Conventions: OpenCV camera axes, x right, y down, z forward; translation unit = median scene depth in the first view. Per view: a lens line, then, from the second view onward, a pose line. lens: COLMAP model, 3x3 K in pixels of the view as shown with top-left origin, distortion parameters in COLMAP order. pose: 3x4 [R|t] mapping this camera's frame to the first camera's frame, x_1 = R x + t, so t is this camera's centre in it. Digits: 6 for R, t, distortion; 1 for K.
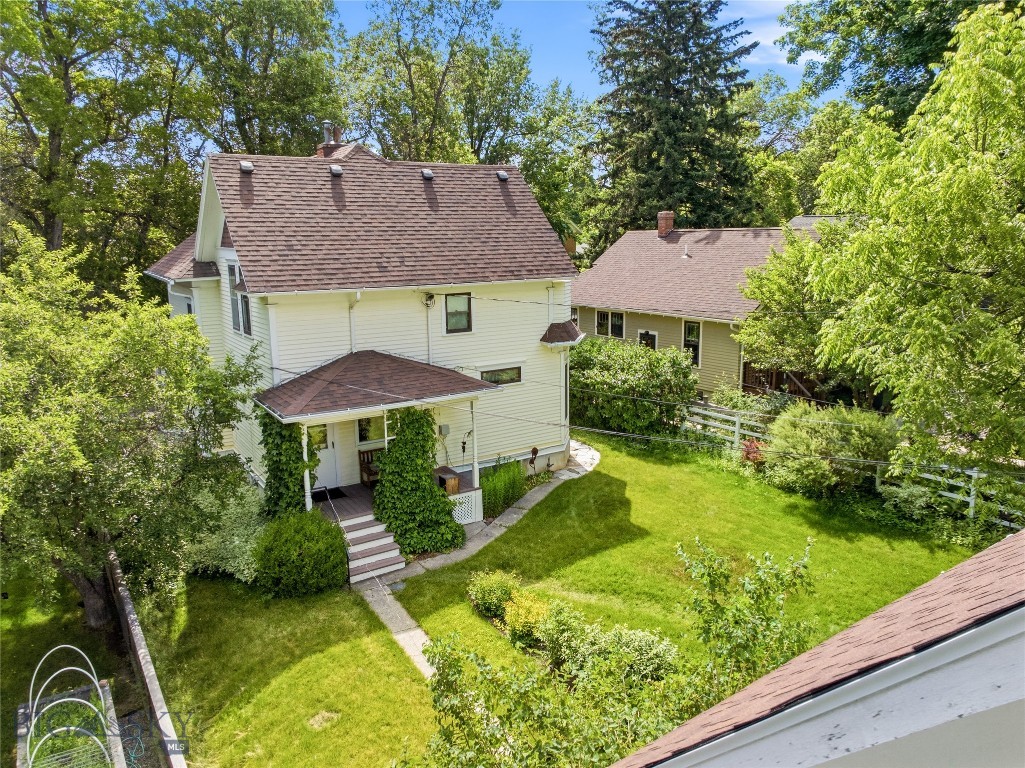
lens RADIAL K [[719.3, 0, 512.5], [0, 719.3, 384.0], [0, 0, 1]] dist [-0.033460, -0.007786]
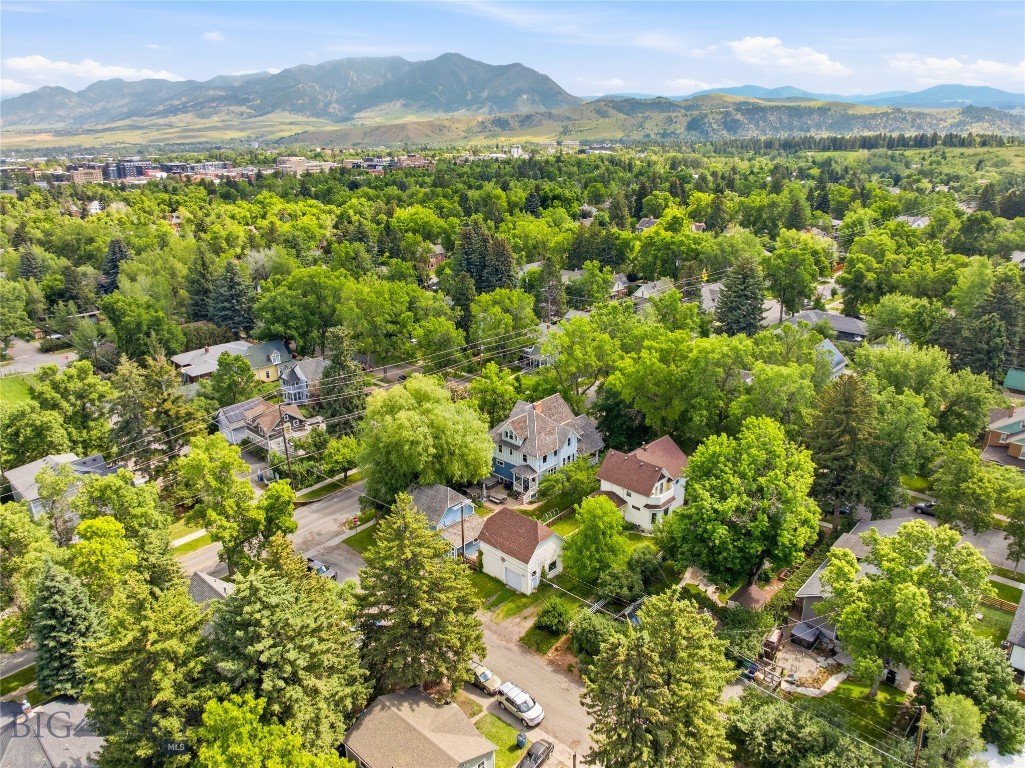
lens RADIAL K [[719.3, 0, 512.5], [0, 719.3, 384.0], [0, 0, 1]] dist [-0.033460, -0.007786]
pose [[0.224184, 0.341848, -0.912623, 4.612384], [-0.182602, 0.934608, 0.305228, -2.484073], [0.957287, 0.098219, 0.271946, -1.425123]]
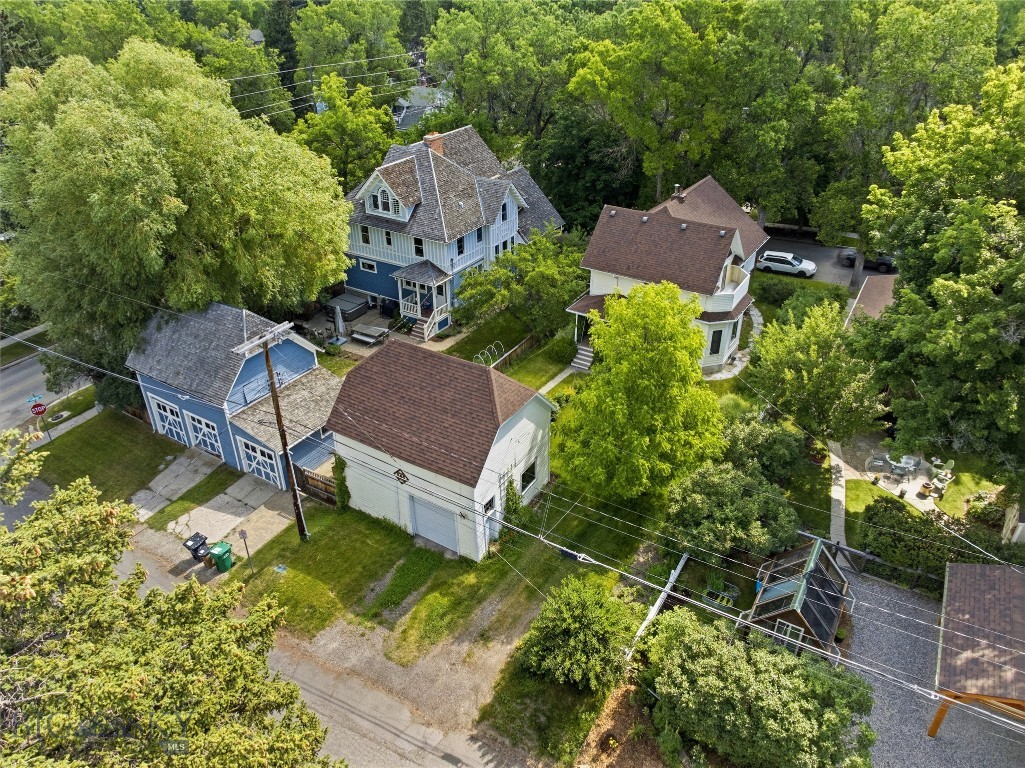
lens RADIAL K [[719.3, 0, 512.5], [0, 719.3, 384.0], [0, 0, 1]] dist [-0.033460, -0.007786]
pose [[0.411327, 0.481212, -0.774109, 1.879589], [-0.180016, 0.875441, 0.448551, -0.890912], [0.893535, -0.045149, 0.446718, -0.566055]]
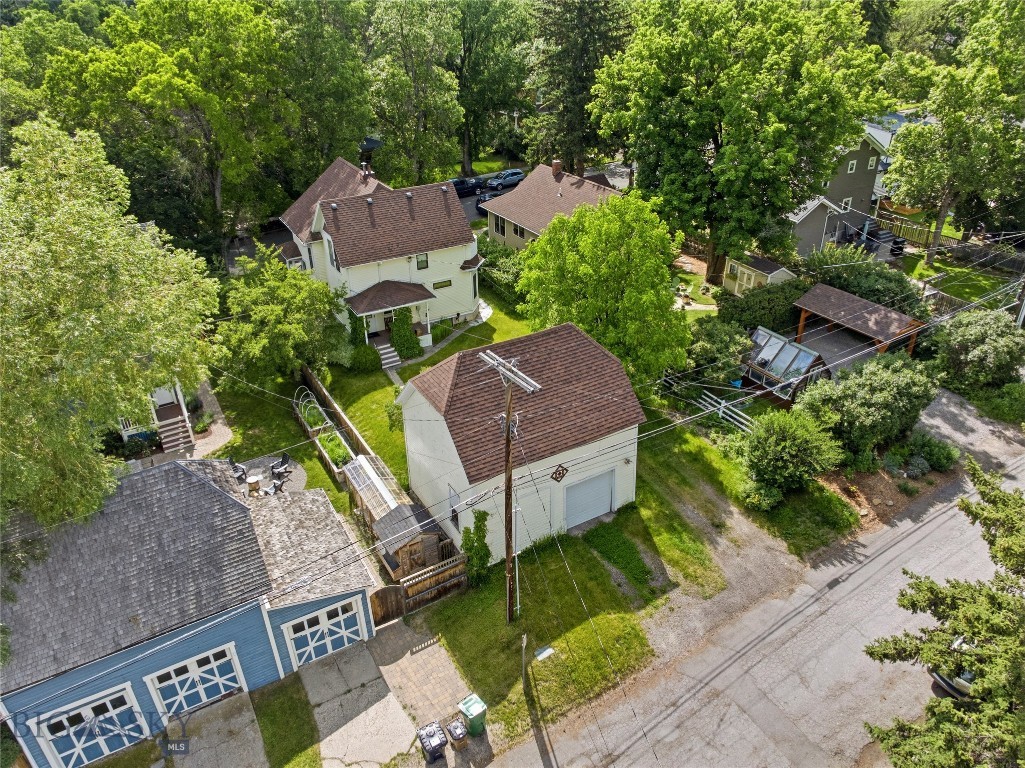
lens RADIAL K [[719.3, 0, 512.5], [0, 719.3, 384.0], [0, 0, 1]] dist [-0.033460, -0.007786]
pose [[0.998520, 0.032254, -0.043786, 0.380853], [-0.016763, 0.948473, 0.316414, -0.523689], [0.051735, -0.315212, 0.947610, -1.551207]]
